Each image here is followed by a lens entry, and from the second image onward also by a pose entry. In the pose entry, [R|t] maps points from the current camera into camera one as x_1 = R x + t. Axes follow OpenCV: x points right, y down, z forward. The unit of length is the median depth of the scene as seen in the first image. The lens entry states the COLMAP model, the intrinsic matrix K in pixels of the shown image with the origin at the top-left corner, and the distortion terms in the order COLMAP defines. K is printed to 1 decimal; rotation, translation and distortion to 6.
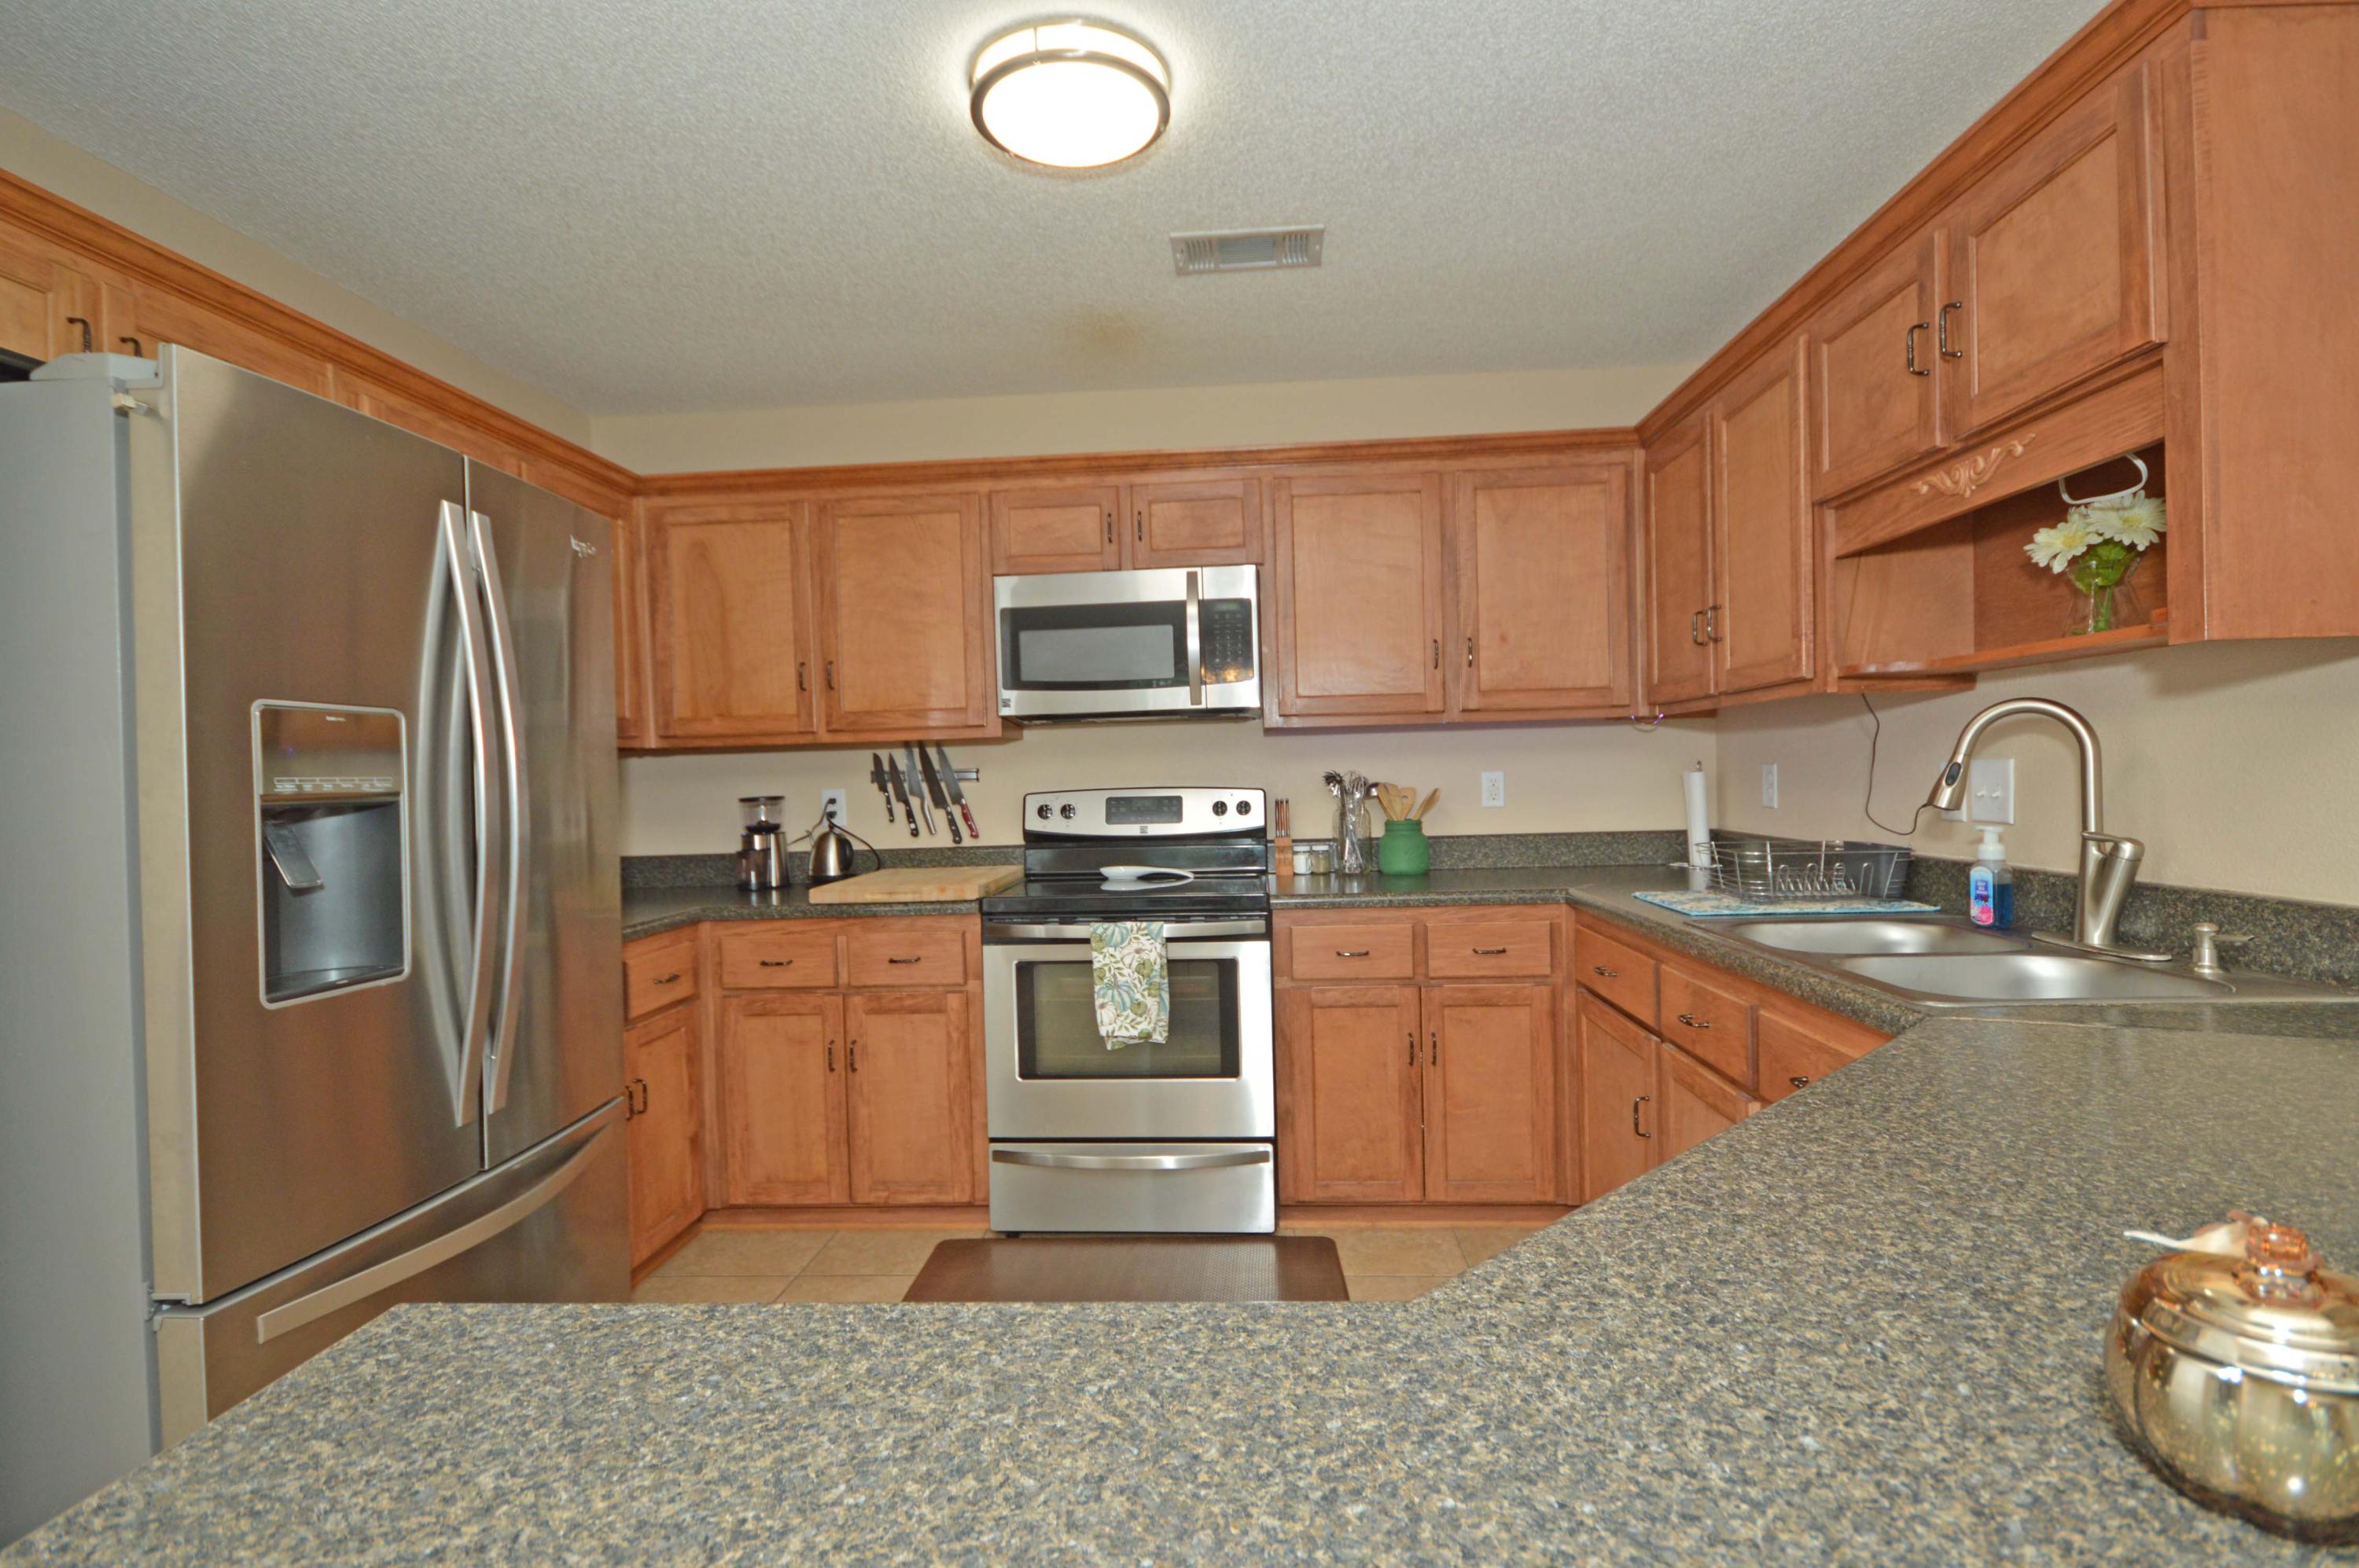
lens RADIAL K [[1159.2, 0, 1183.0], [0, 1159.2, 771.8], [0, 0, 1]] dist [-0.003350, -0.002619]
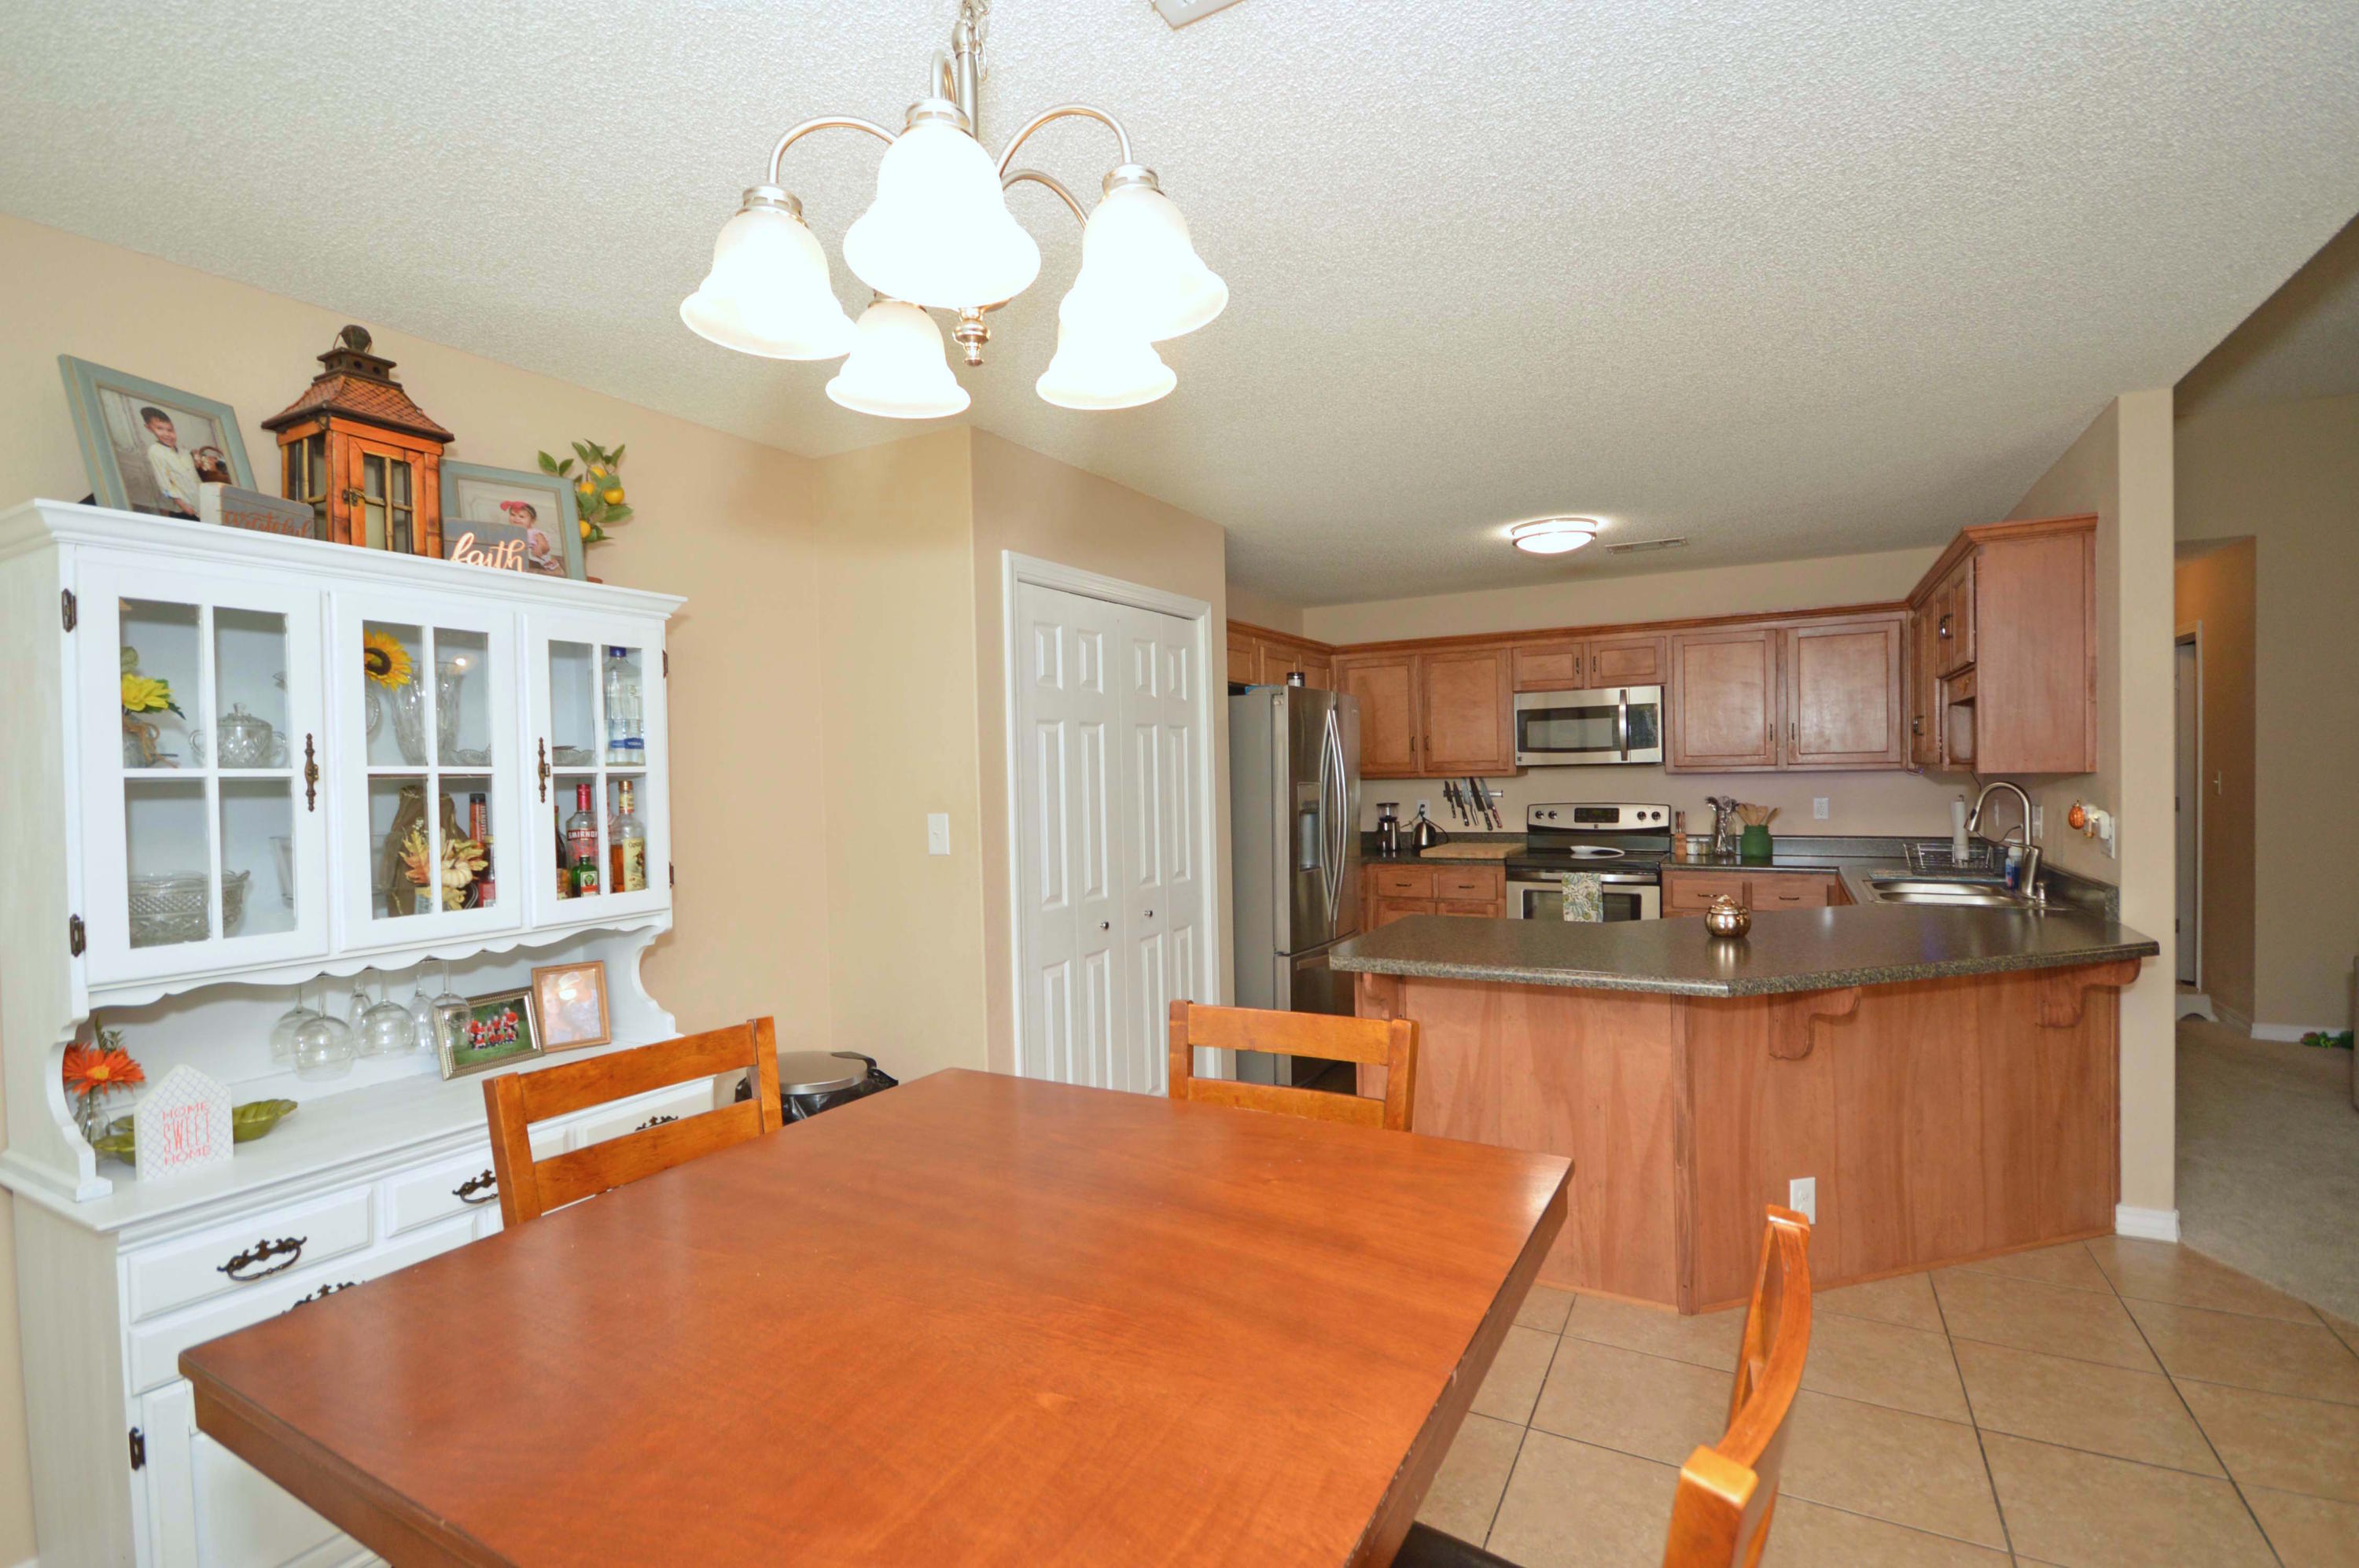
lens RADIAL K [[1112.6, 0, 1183.6], [0, 1112.6, 791.3], [0, 0, 1]] dist [0.005322, -0.005400]
pose [[0.907937, 0.017692, -0.418733, 0.113933], [-0.004823, 0.999484, 0.031771, -0.059640], [0.419079, -0.026827, 0.907553, -0.892922]]
